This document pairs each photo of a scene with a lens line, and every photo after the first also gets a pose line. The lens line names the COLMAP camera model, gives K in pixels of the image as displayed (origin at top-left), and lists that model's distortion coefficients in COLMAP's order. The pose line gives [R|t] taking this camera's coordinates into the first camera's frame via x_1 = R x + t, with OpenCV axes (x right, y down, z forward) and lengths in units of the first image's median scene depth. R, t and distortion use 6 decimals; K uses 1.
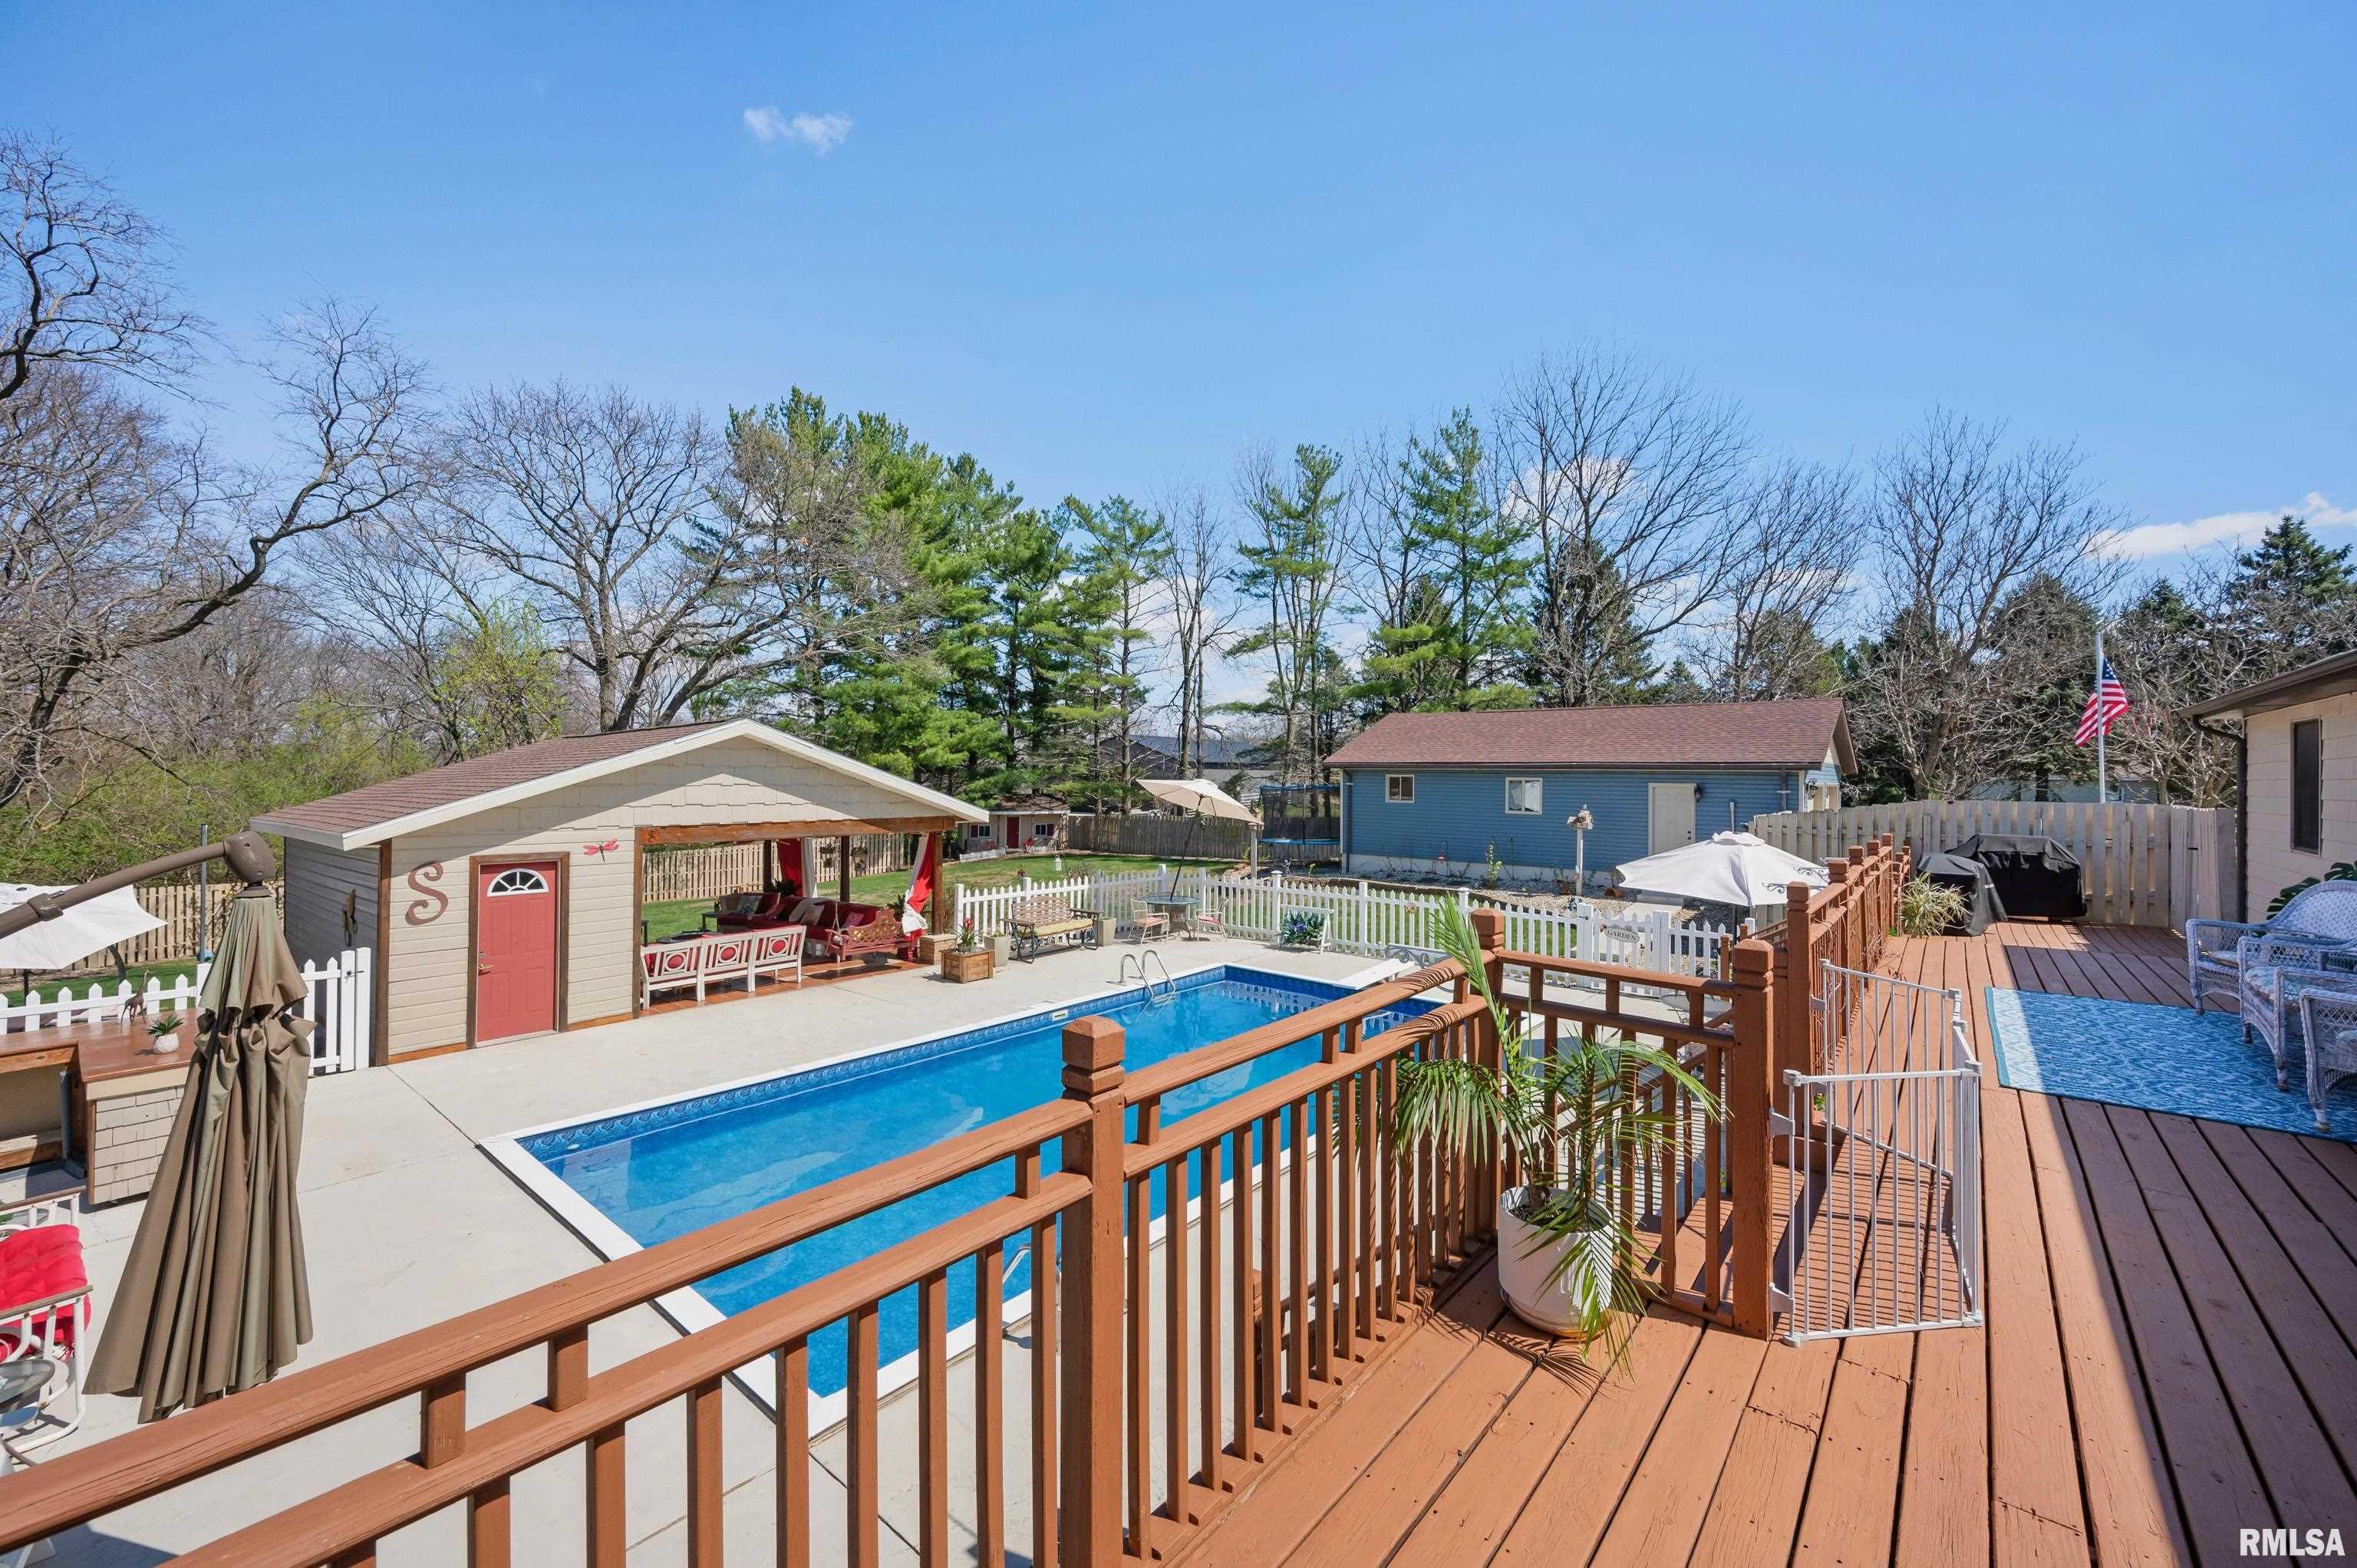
lens RADIAL K [[931.2, 0, 1185.7], [0, 931.2, 775.2], [0, 0, 1]] dist [0.000785, 0.001185]
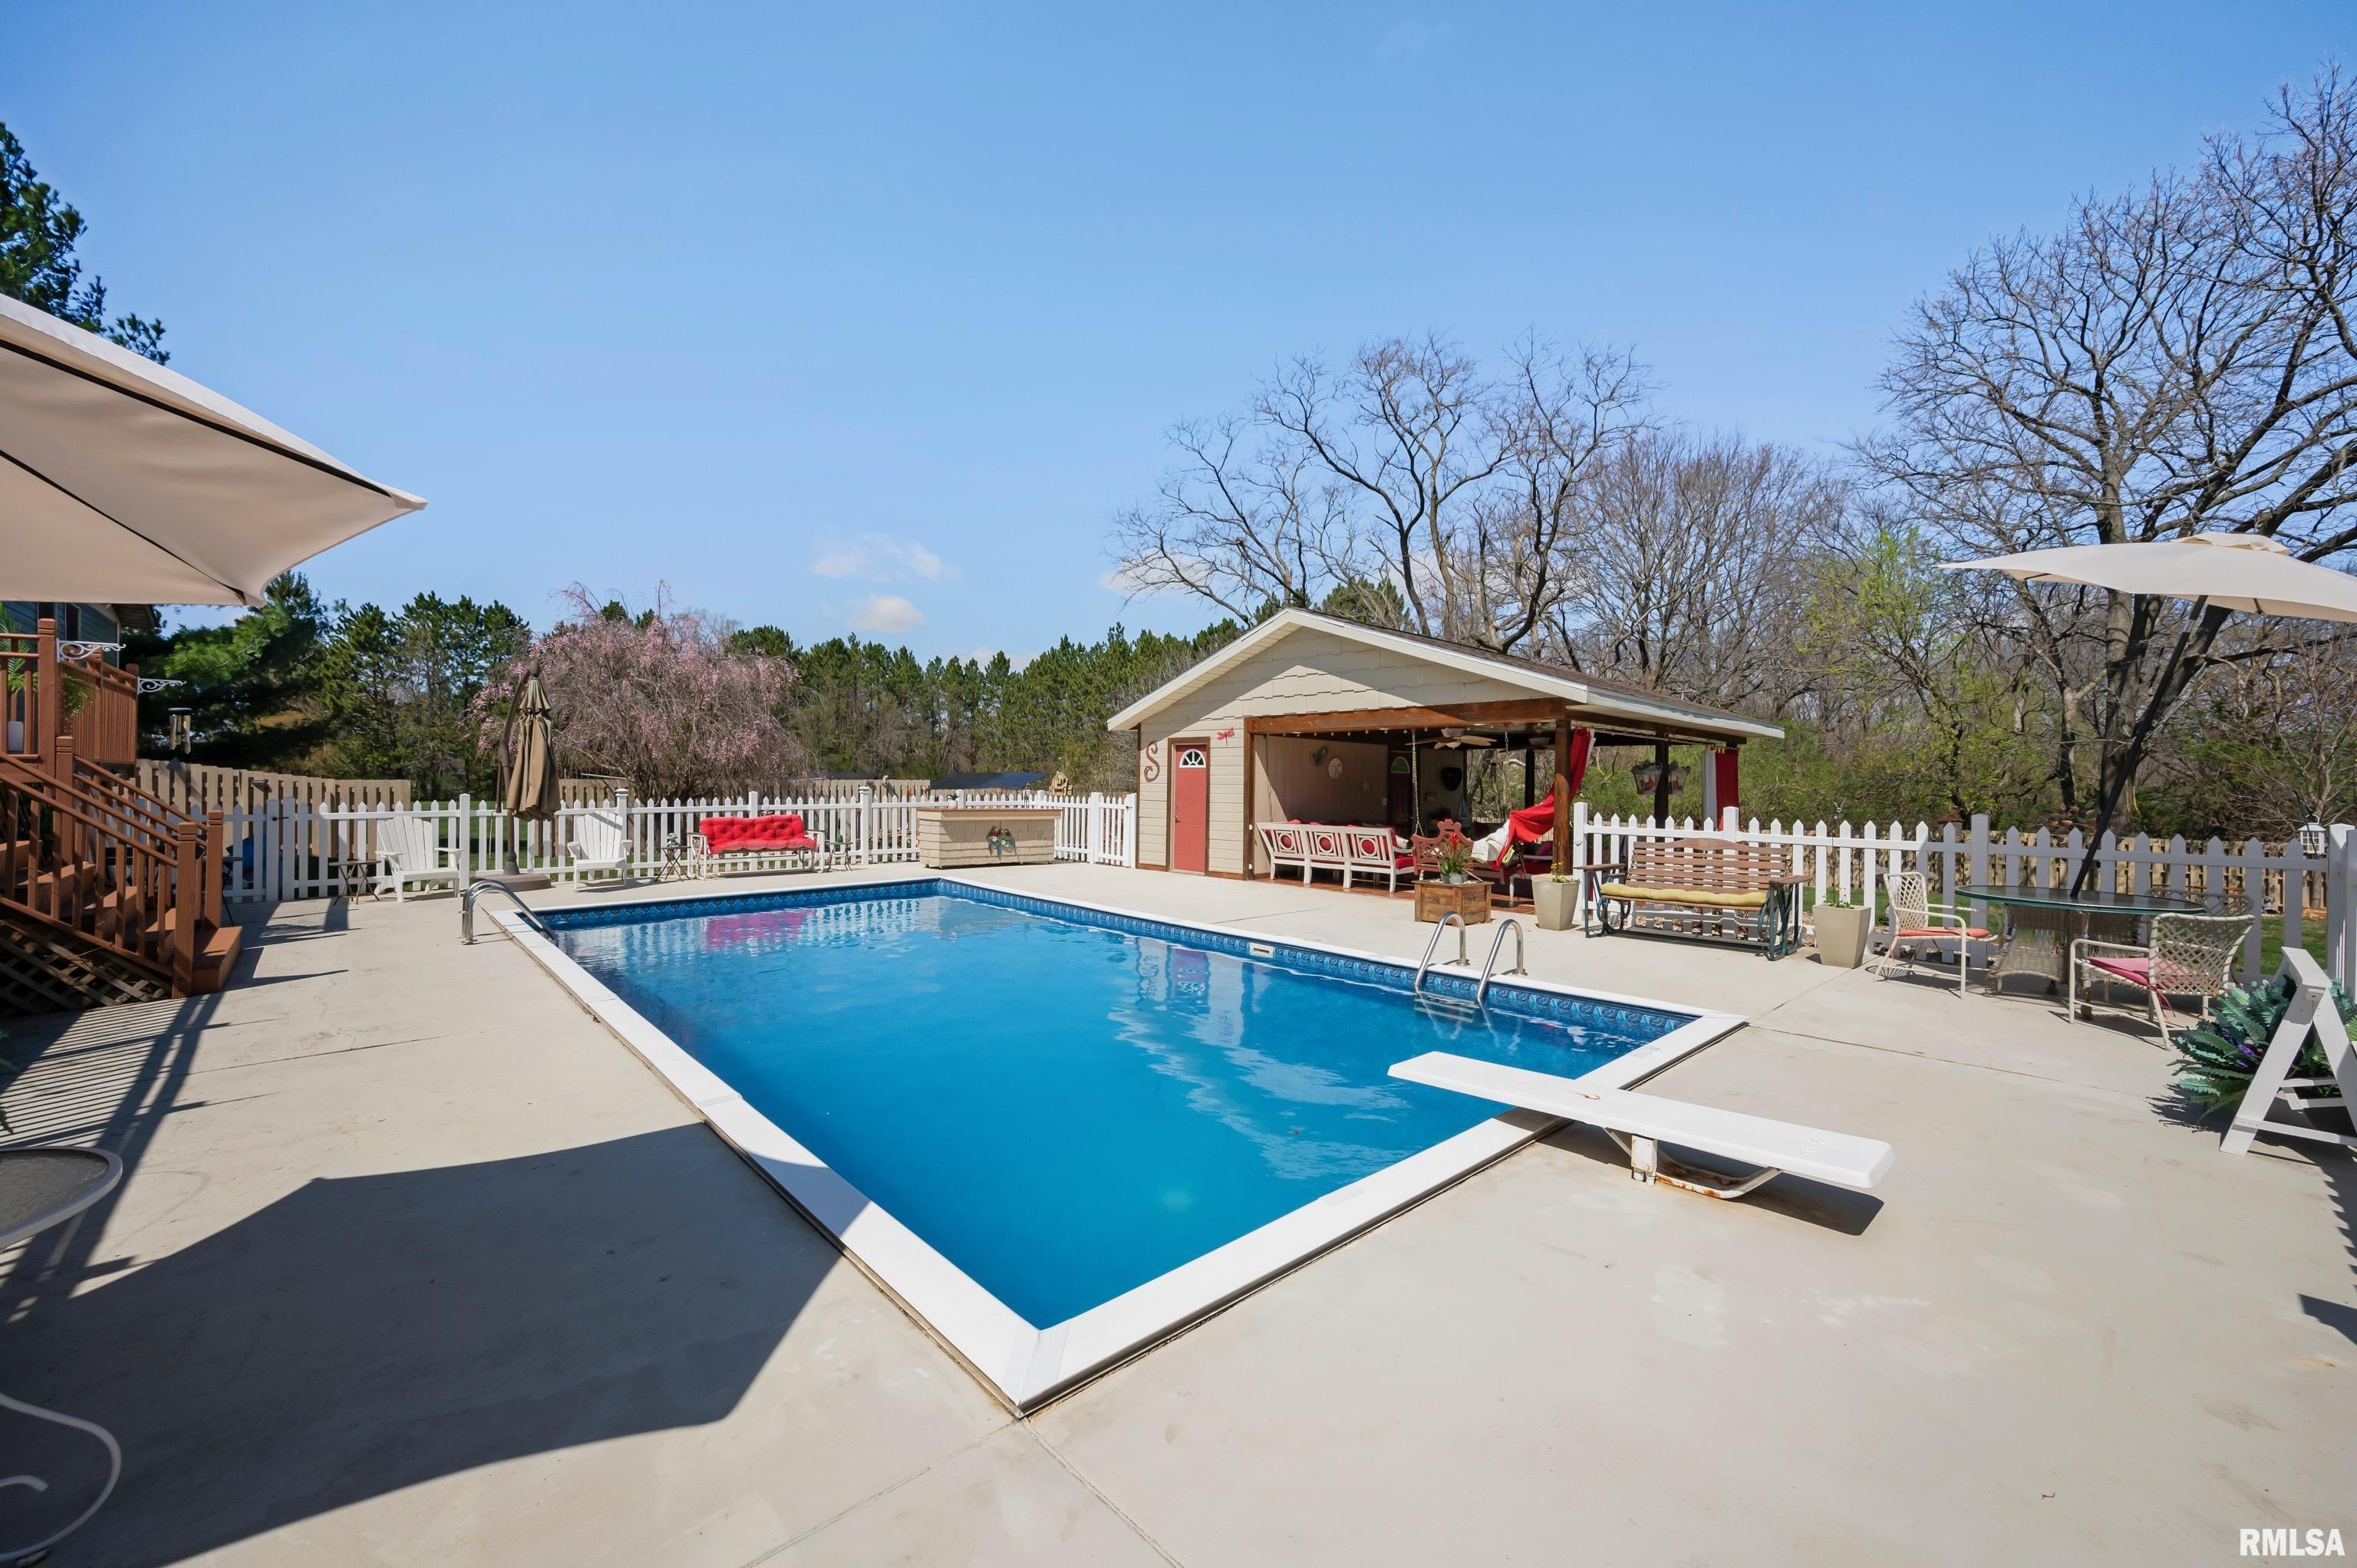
lens RADIAL K [[931.2, 0, 1179.2], [0, 931.2, 778.9], [0, 0, 1]] dist [0.000785, 0.001185]
pose [[-0.127118, -0.005249, -0.991874, 0.234981], [-0.005467, 0.999975, -0.004592, 0.055830], [0.991873, 0.004839, -0.127143, 0.427839]]
